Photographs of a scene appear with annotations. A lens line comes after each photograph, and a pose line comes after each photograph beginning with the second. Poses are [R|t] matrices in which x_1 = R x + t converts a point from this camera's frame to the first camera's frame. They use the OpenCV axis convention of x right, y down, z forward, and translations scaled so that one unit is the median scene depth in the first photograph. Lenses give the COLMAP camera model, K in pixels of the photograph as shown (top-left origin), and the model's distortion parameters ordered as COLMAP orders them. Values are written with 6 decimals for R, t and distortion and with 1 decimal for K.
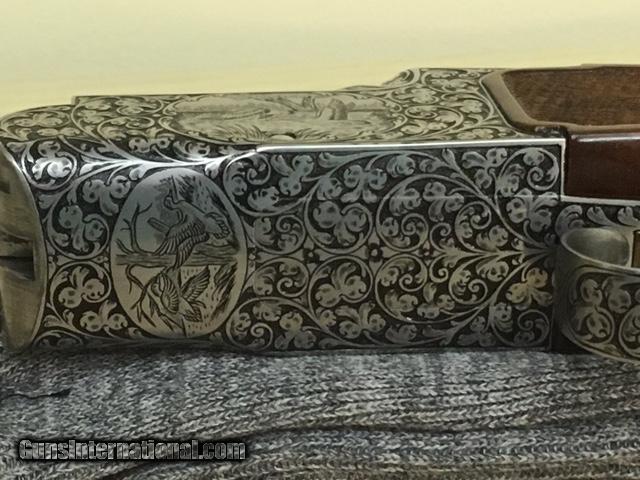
lens RADIAL K [[1788.8, 0, 320.0], [0, 1788.8, 239.1], [0, 0, 1]] dist [0.004621, 0.000000]
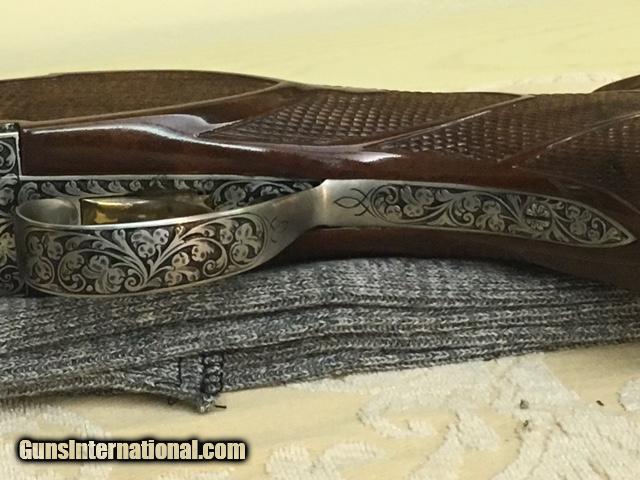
lens RADIAL K [[1788.8, 0, 320.0], [0, 1788.8, 241.2], [0, 0, 1]] dist [0.004621, 0.000000]
pose [[0.985628, -0.080023, 0.148773, 0.153376], [0.080277, 0.996763, 0.004306, 0.035245], [-0.148636, 0.007699, 0.988862, -0.326008]]
